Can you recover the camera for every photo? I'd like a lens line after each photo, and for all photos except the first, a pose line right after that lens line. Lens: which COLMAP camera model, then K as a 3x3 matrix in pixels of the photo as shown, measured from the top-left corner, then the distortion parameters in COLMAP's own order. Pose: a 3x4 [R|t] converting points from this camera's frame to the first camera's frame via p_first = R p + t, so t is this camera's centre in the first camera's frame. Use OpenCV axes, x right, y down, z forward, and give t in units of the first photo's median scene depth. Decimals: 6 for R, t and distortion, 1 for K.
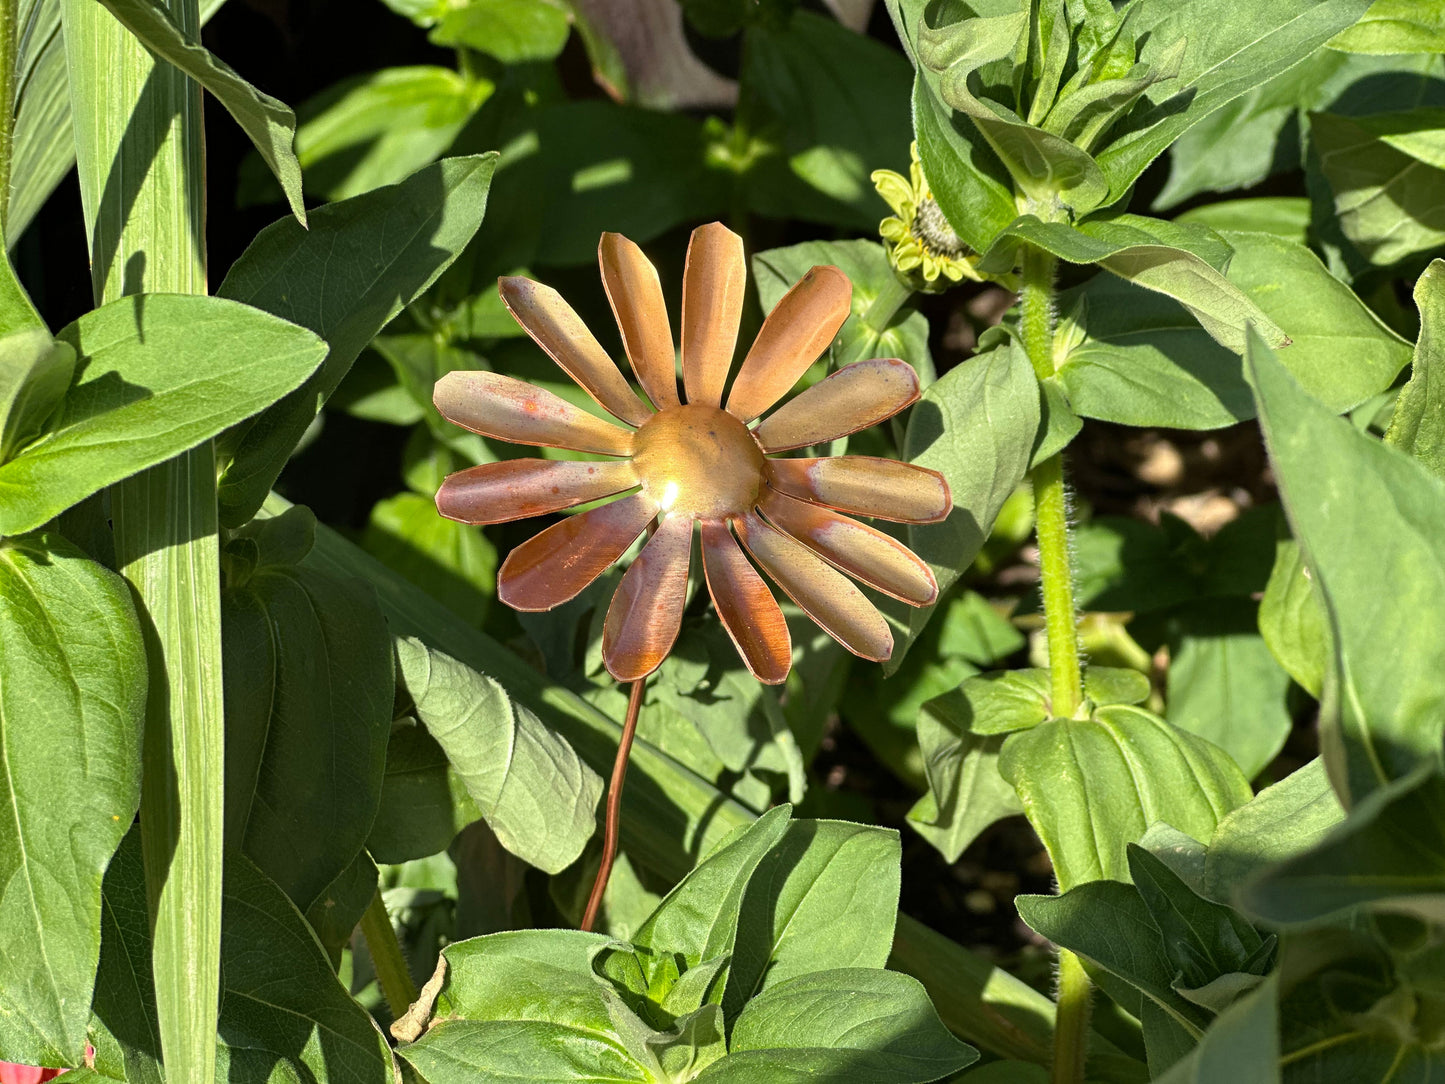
lens RADIAL K [[3155.6, 0, 722.5], [0, 3155.6, 542.0], [0, 0, 1]] dist [-0.272420, 5.210422]
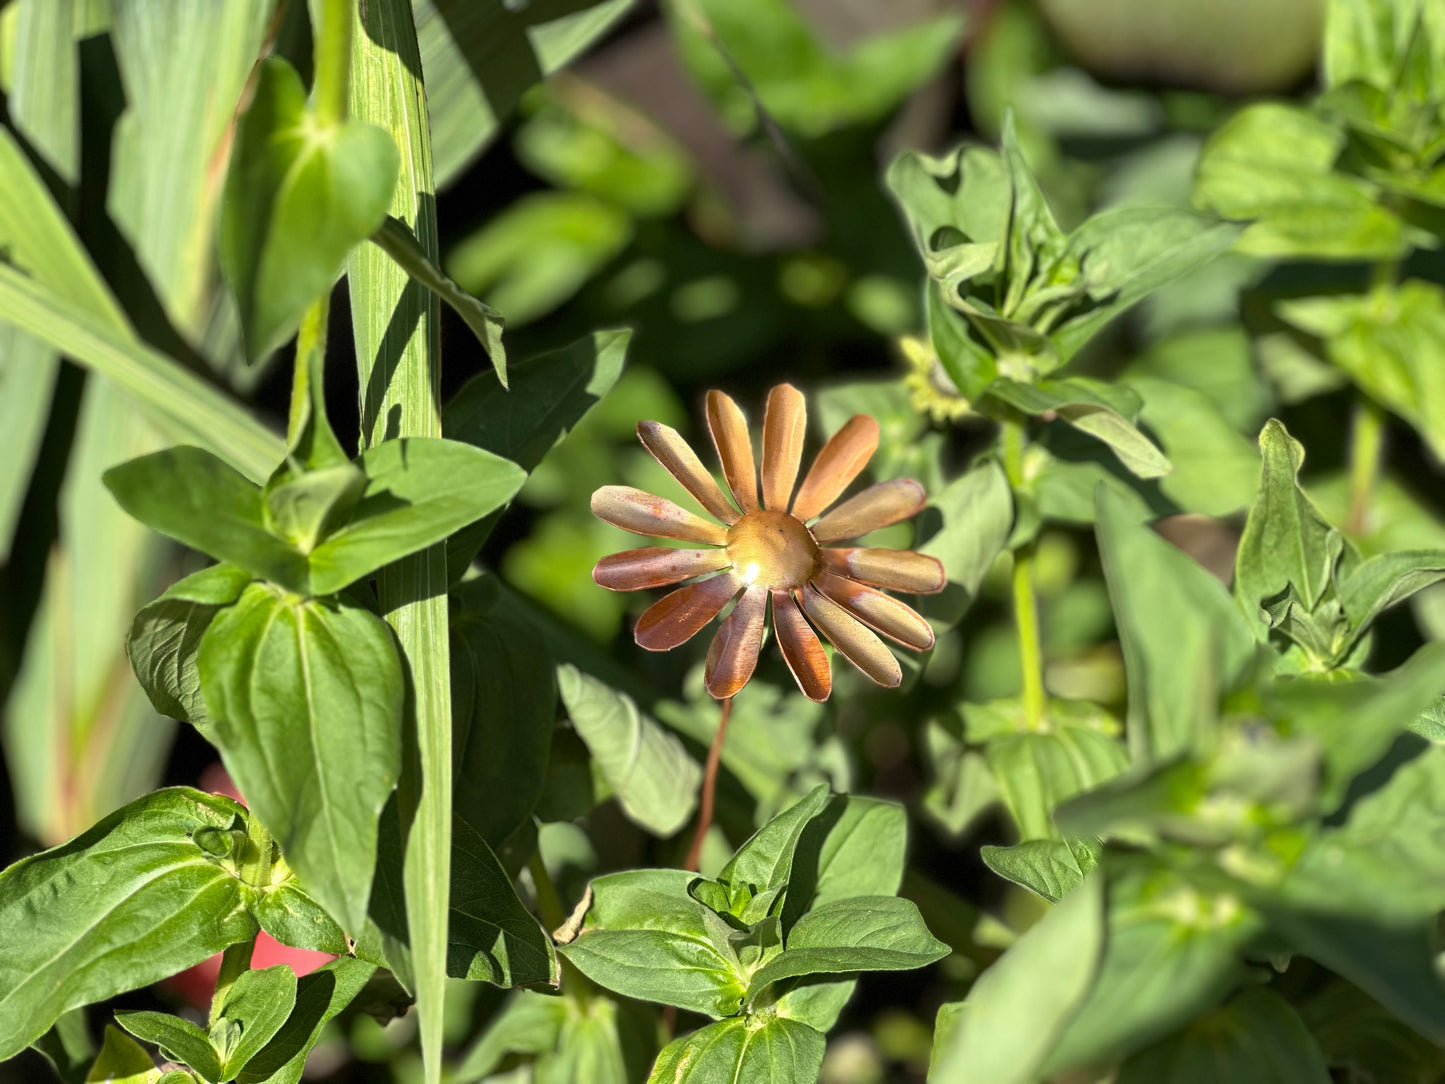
lens RADIAL K [[3155.6, 0, 722.5], [0, 3155.6, 542.0], [0, 0, 1]] dist [-0.272420, 5.210422]
pose [[0.999456, 0.013080, -0.030263, 0.014470], [-0.013454, 0.999835, -0.012191, -0.009875], [0.030098, 0.012592, 0.999468, -0.458051]]
